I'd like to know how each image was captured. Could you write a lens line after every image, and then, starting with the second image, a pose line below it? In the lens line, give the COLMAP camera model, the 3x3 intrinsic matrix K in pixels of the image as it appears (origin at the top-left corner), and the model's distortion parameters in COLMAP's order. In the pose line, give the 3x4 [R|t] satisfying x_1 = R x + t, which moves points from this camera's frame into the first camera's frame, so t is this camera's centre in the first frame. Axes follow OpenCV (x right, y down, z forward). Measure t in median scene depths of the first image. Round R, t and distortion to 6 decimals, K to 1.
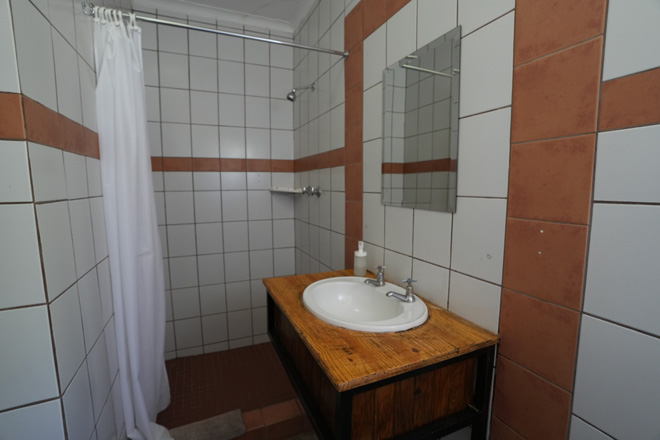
lens RADIAL K [[302.0, 0, 330.7], [0, 302.0, 220.1], [0, 0, 1]] dist [-0.047217, 0.008170]
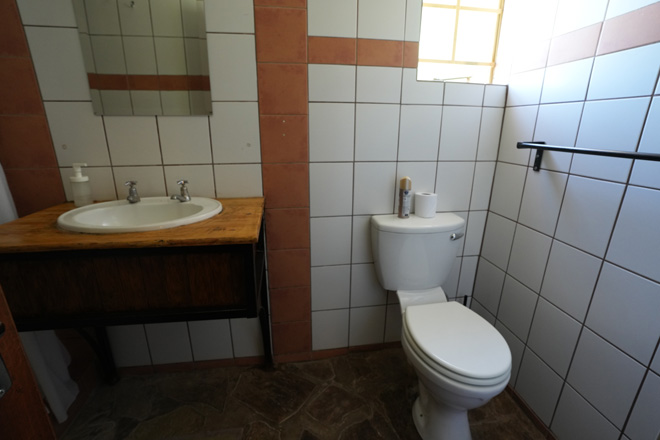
lens RADIAL K [[302.0, 0, 329.6], [0, 302.0, 219.0], [0, 0, 1]] dist [-0.047217, 0.008170]
pose [[0.252785, -0.279243, 0.926349, -0.910579], [0.099741, 0.959865, 0.262129, 0.141789], [-0.962368, 0.026132, 0.270491, 0.284043]]
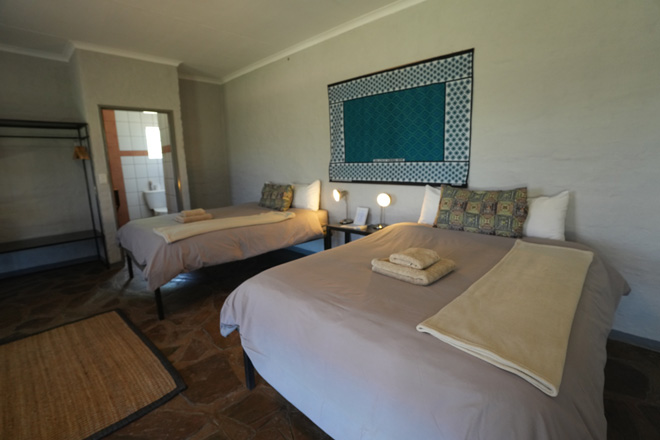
lens RADIAL K [[302.0, 0, 332.2], [0, 302.0, 215.9], [0, 0, 1]] dist [-0.047217, 0.008170]
pose [[-0.382230, -0.151322, 0.911593, -7.428172], [0.132869, 0.967250, 0.216273, 0.257696], [-0.914465, 0.203789, -0.349606, -0.993345]]
